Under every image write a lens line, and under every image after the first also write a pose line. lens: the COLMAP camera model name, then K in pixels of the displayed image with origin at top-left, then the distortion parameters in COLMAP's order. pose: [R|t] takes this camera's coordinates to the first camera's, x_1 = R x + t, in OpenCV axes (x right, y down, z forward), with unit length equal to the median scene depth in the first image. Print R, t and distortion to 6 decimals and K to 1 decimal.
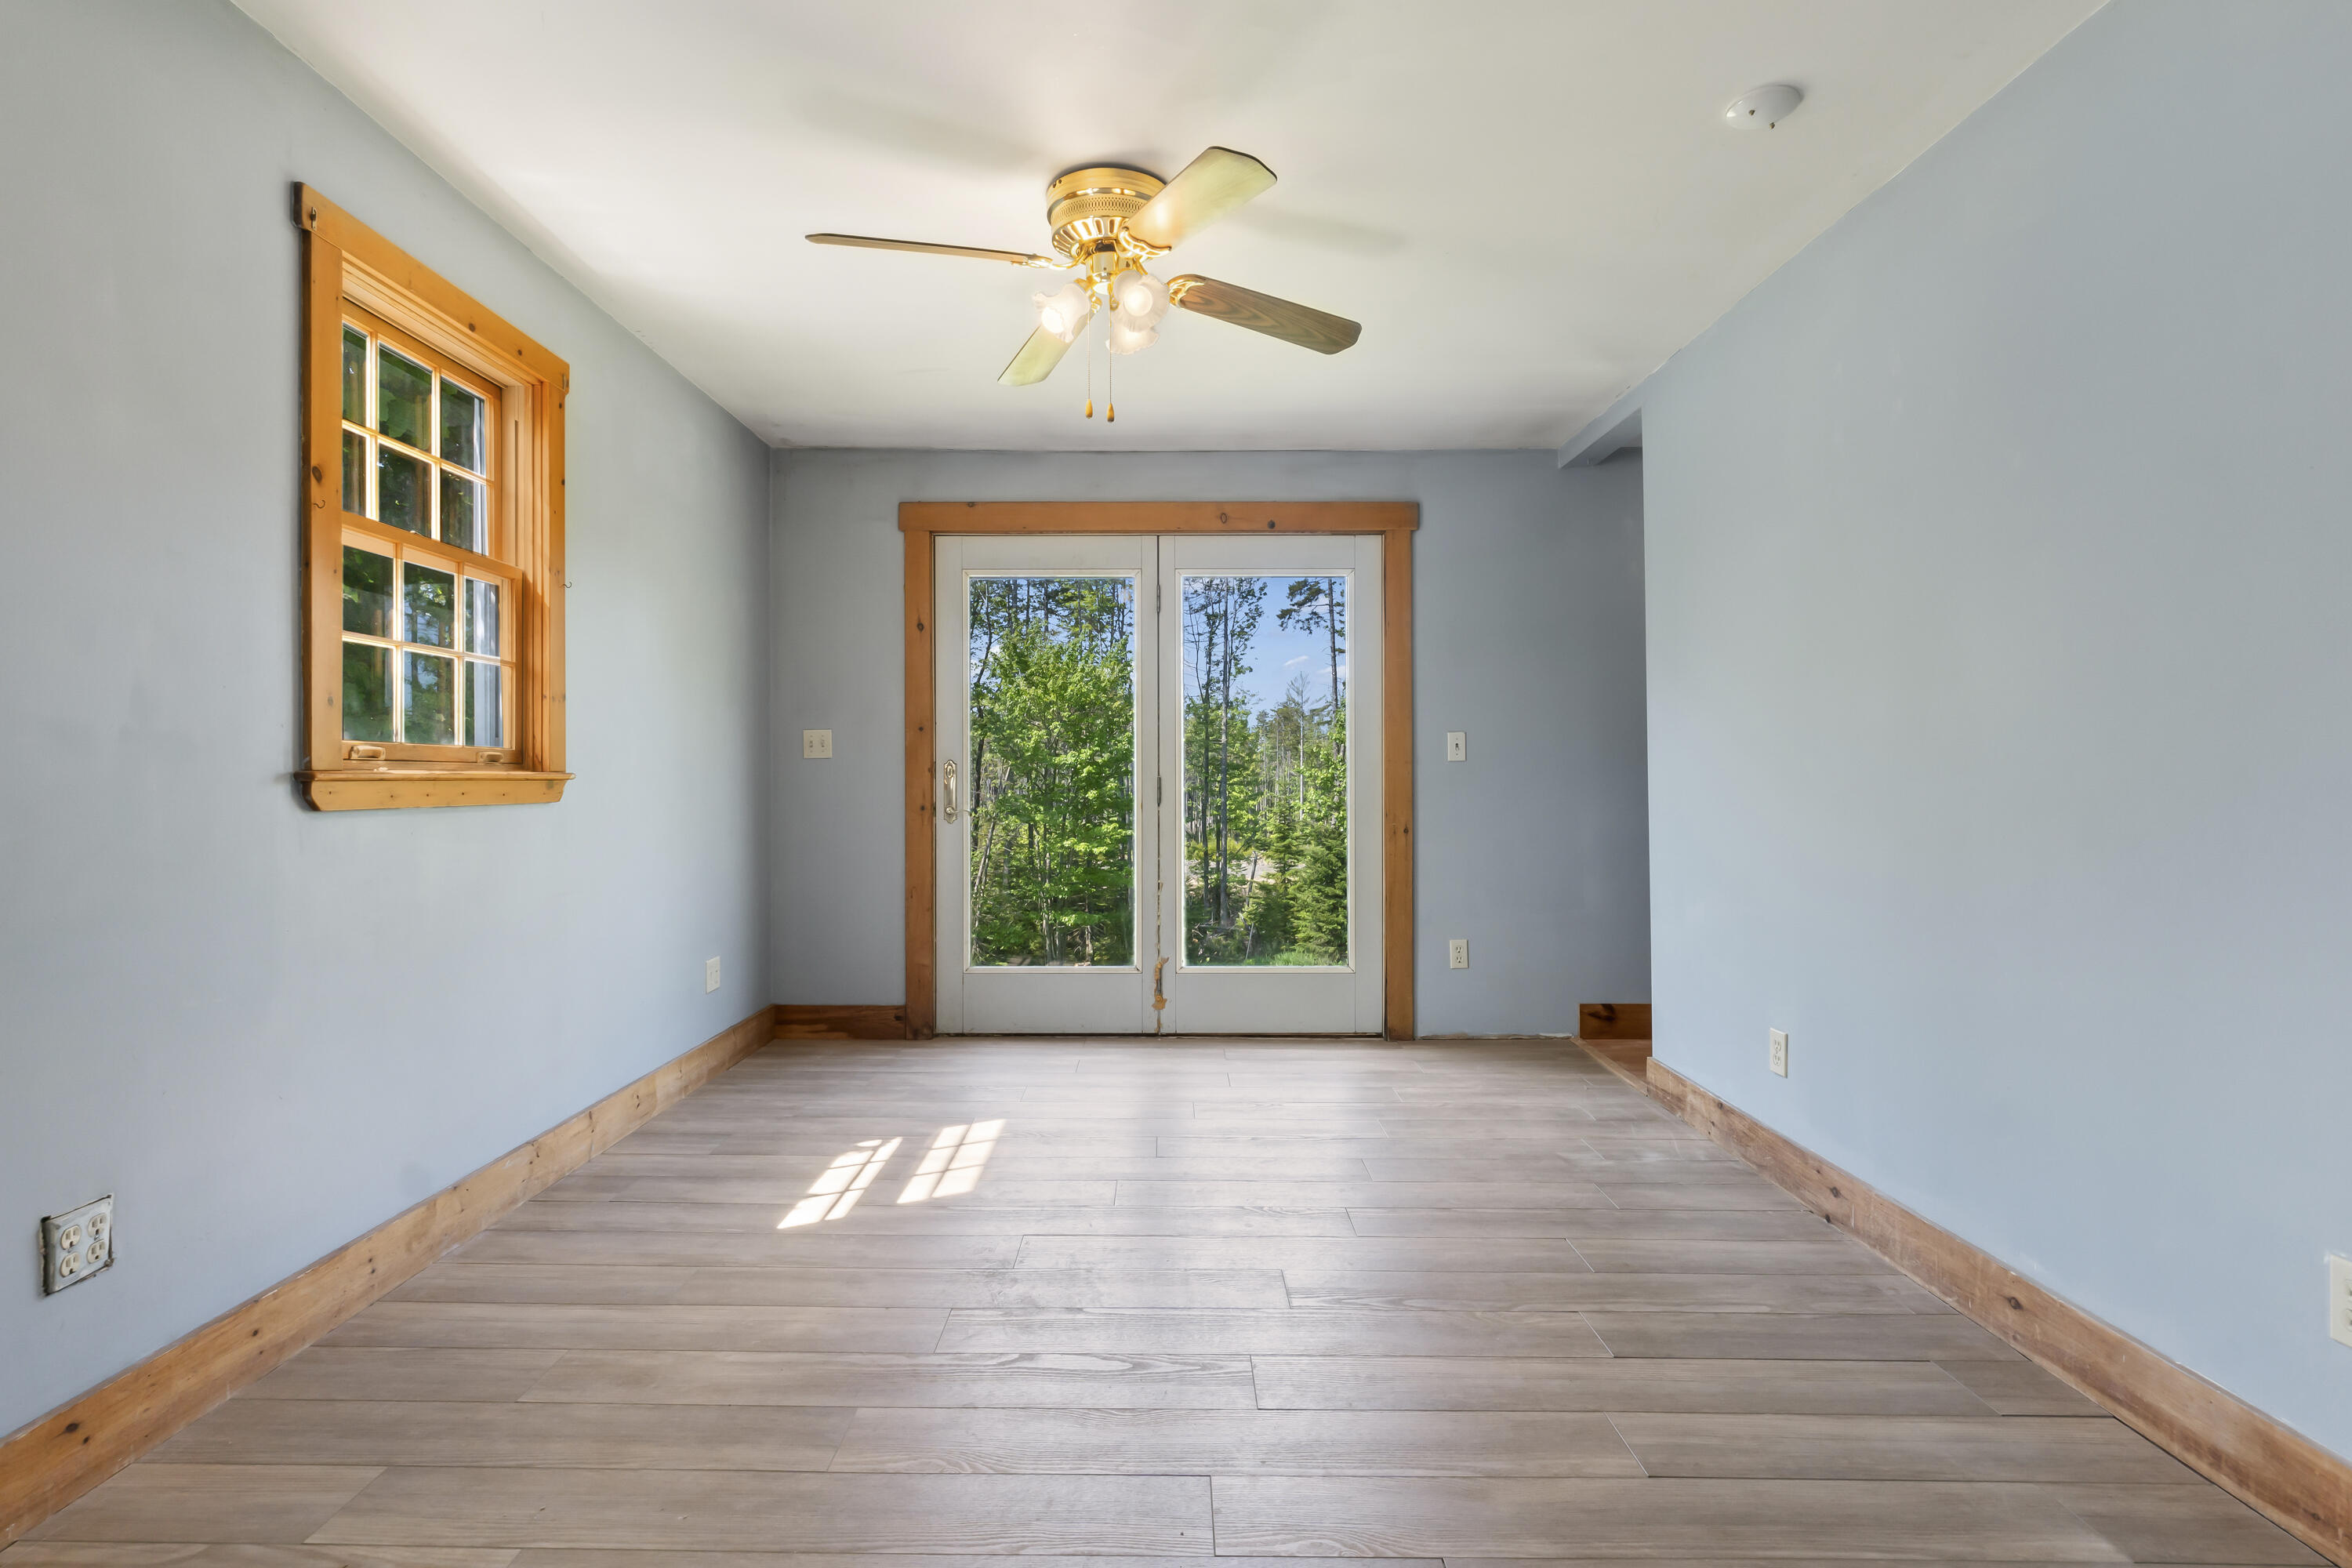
lens RADIAL K [[1169.2, 0, 1168.2], [0, 1169.2, 779.2], [0, 0, 1]] dist [-0.001890, -0.000495]
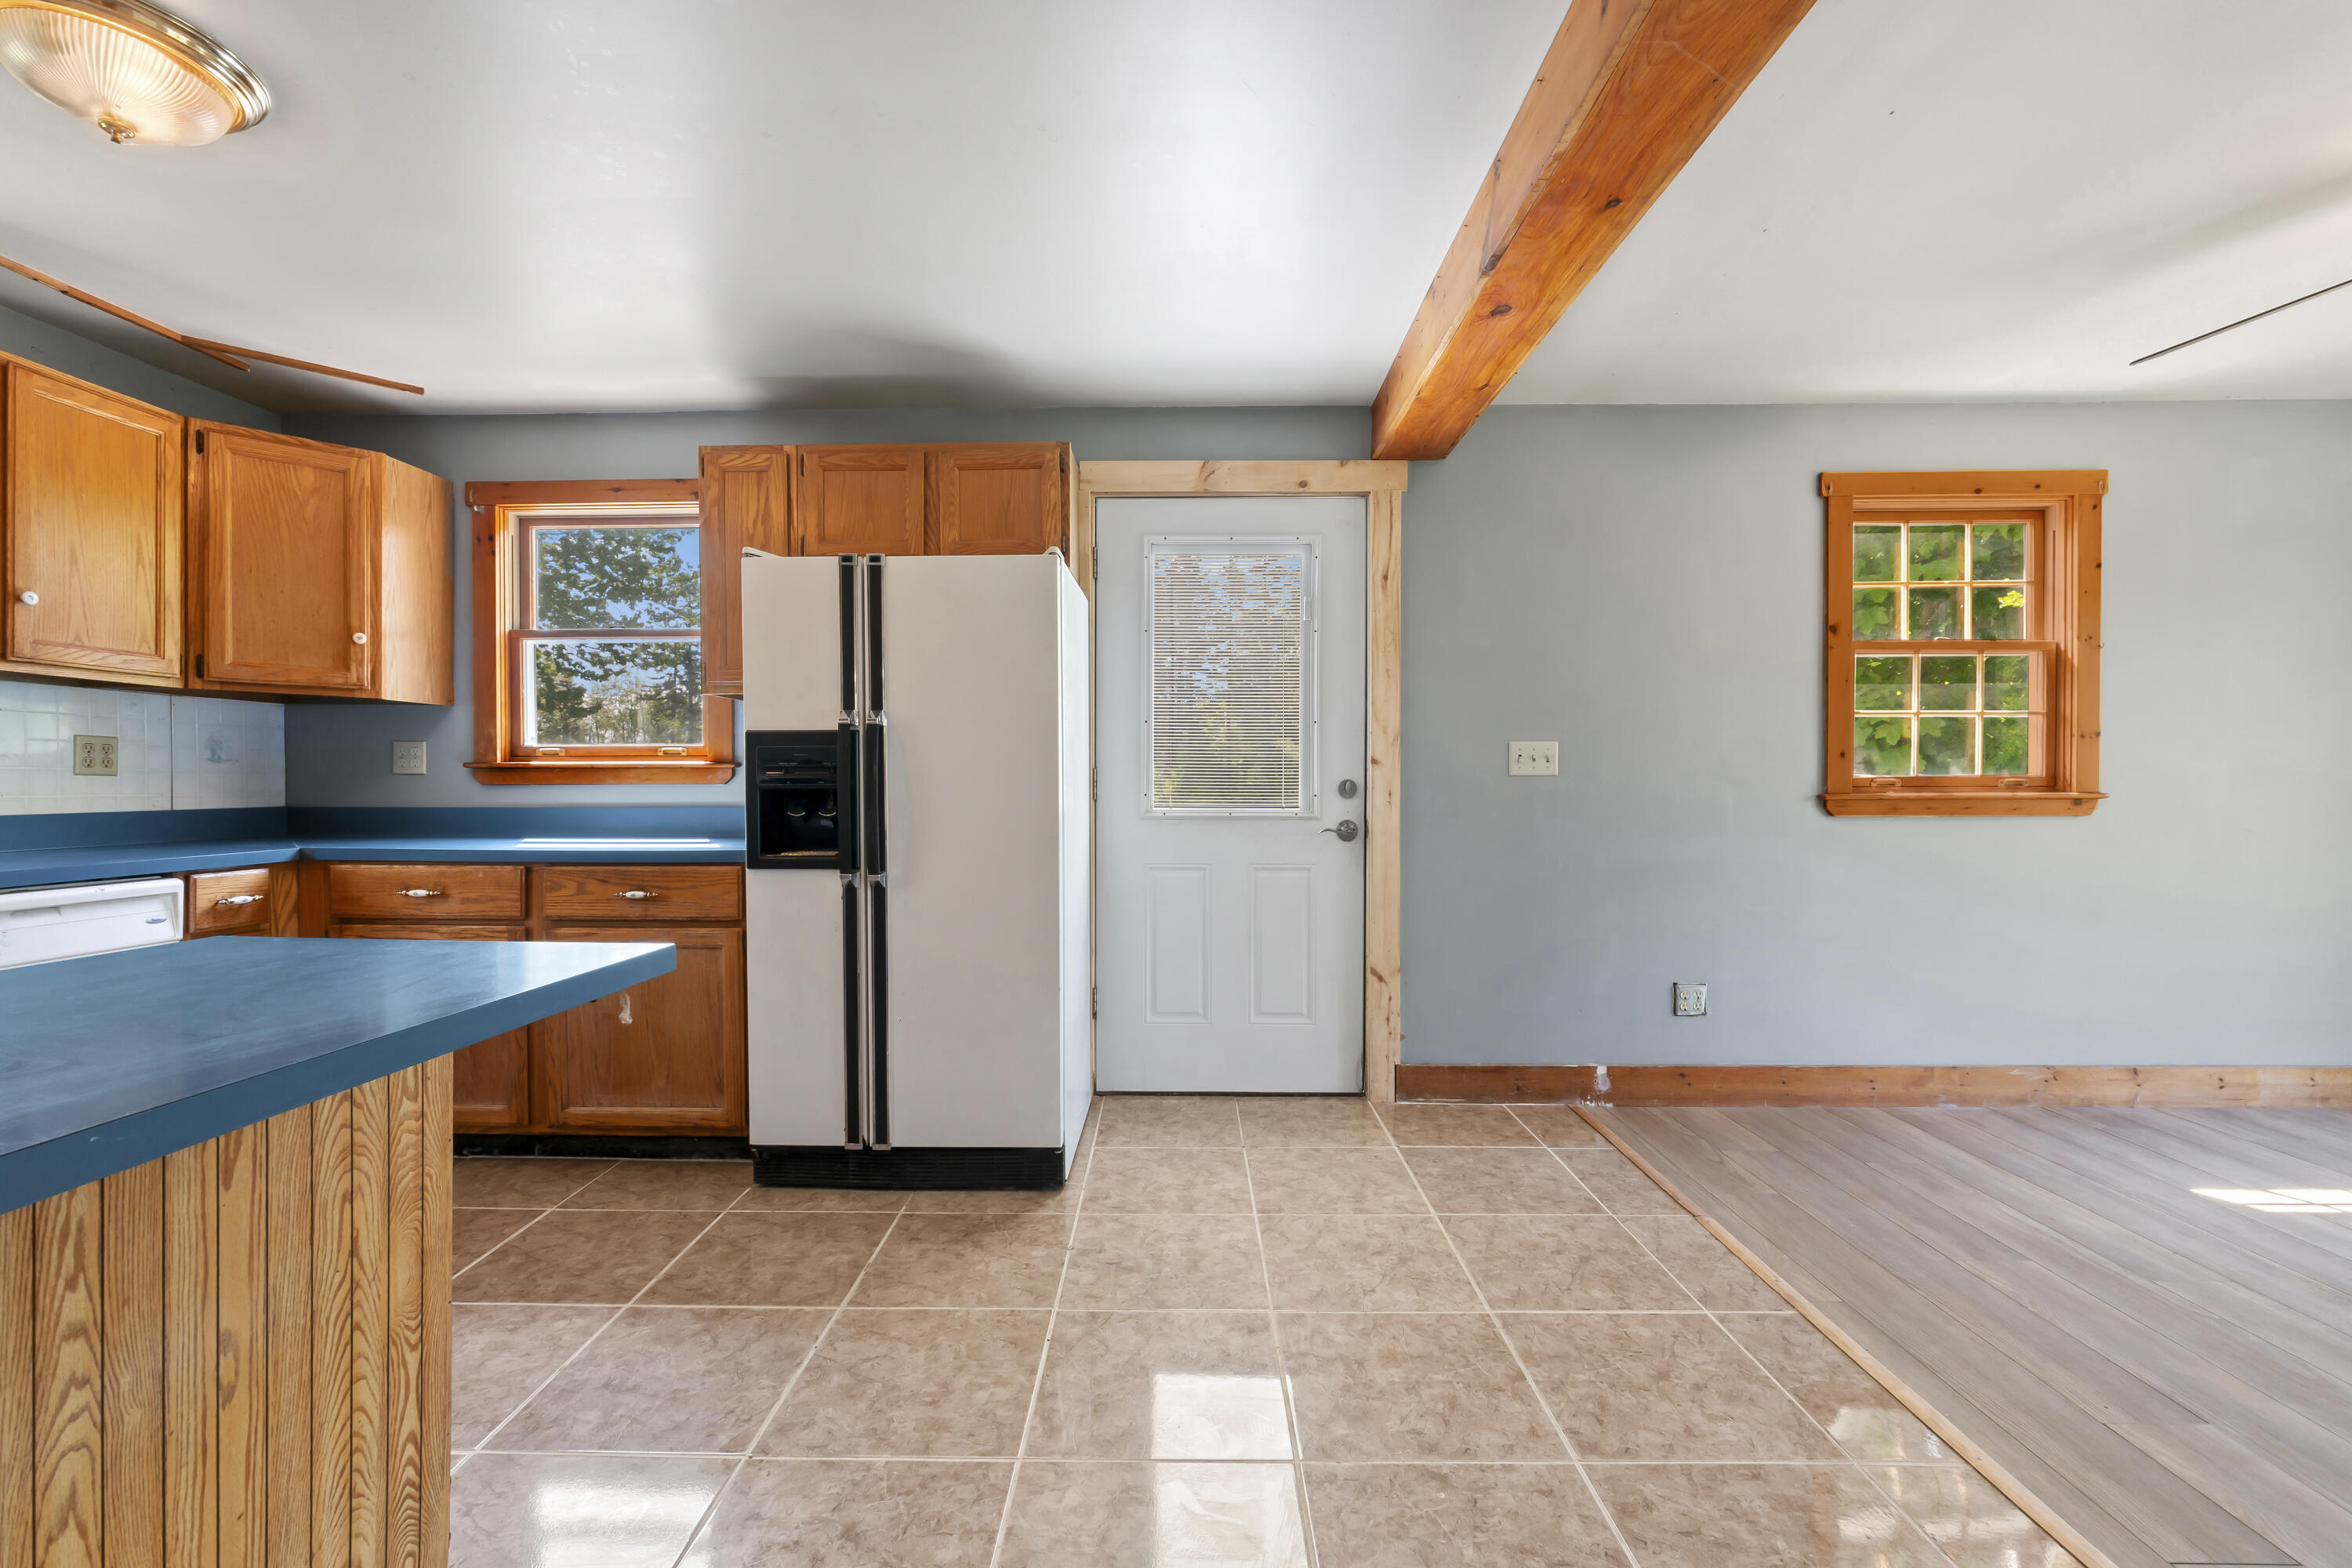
lens RADIAL K [[986.7, 0, 1158.3], [0, 986.7, 791.6], [0, 0, 1]] dist [-0.008480, -0.000145]
pose [[-0.017492, 0.011382, -0.999782, 0.373018], [0.002166, 0.999933, 0.011346, -0.014185], [0.999845, -0.001967, -0.017515, -0.006626]]
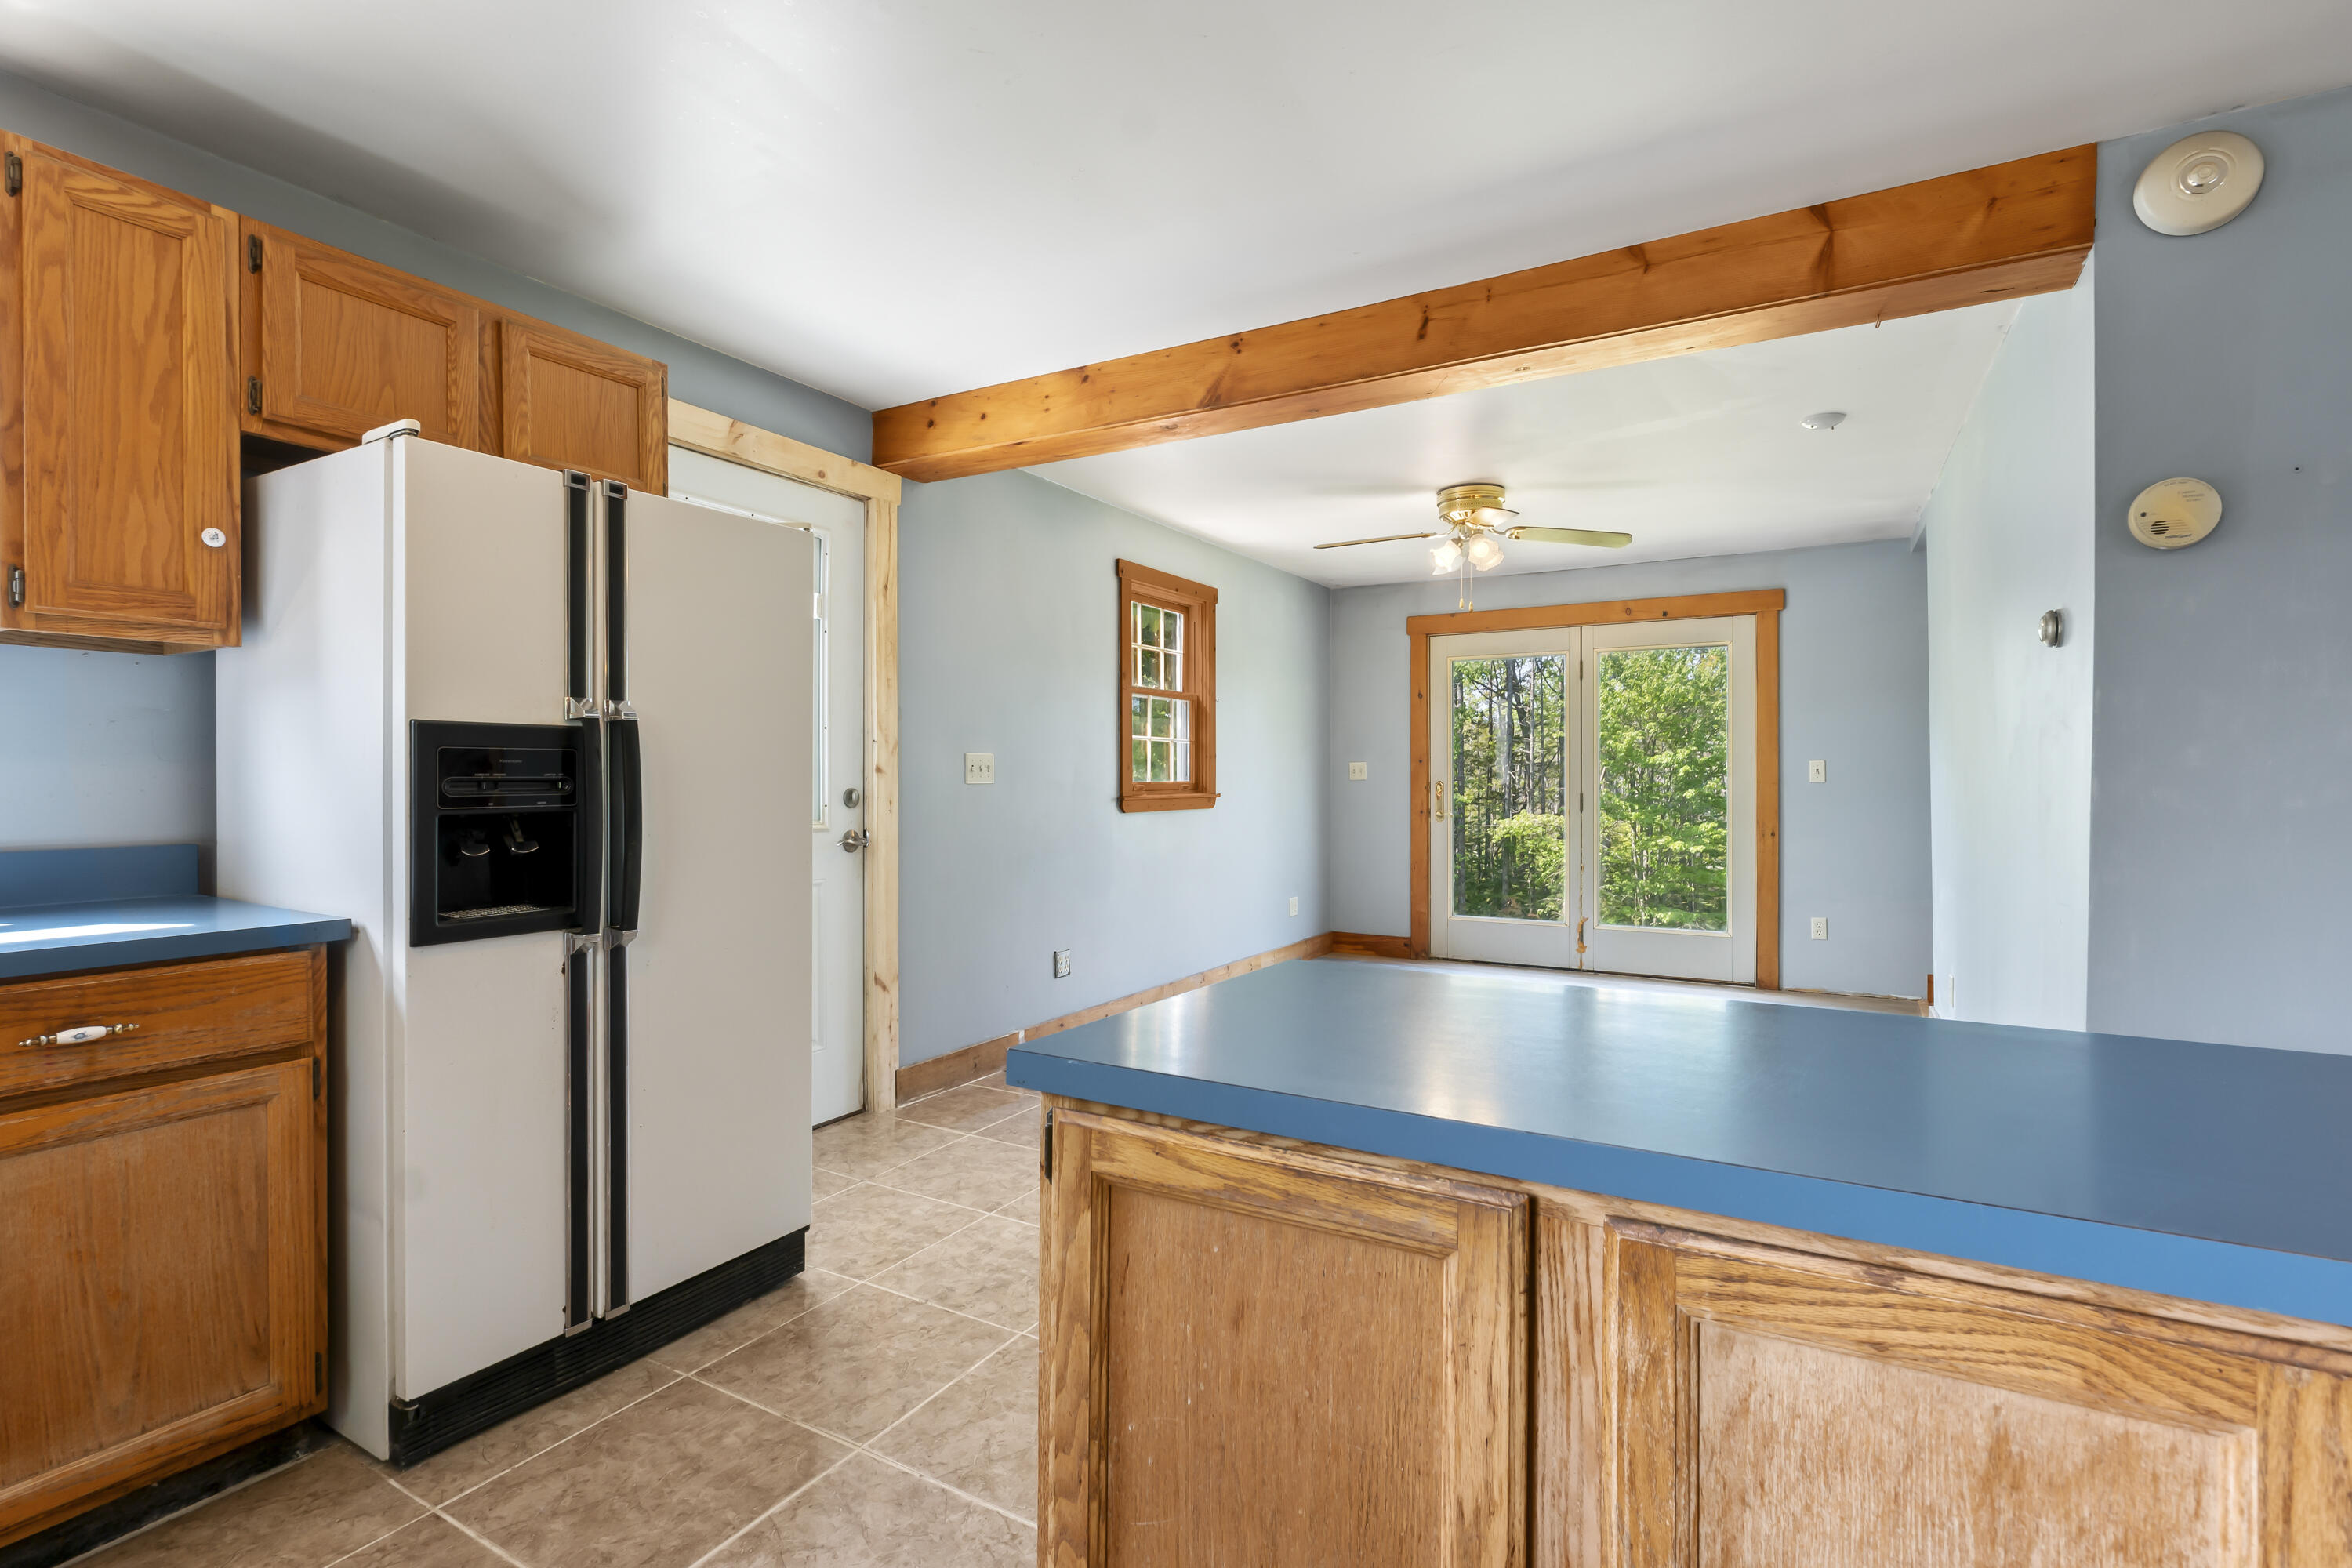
lens RADIAL K [[1104.0, 0, 1176.0], [0, 1104.0, 784.0], [0, 0, 1]] dist [-0.004868, -0.000634]
pose [[0.867003, 0.002584, -0.498296, 0.239476], [0.000947, 0.999976, 0.006833, -0.022973], [0.498302, -0.006396, 0.866980, -0.440026]]
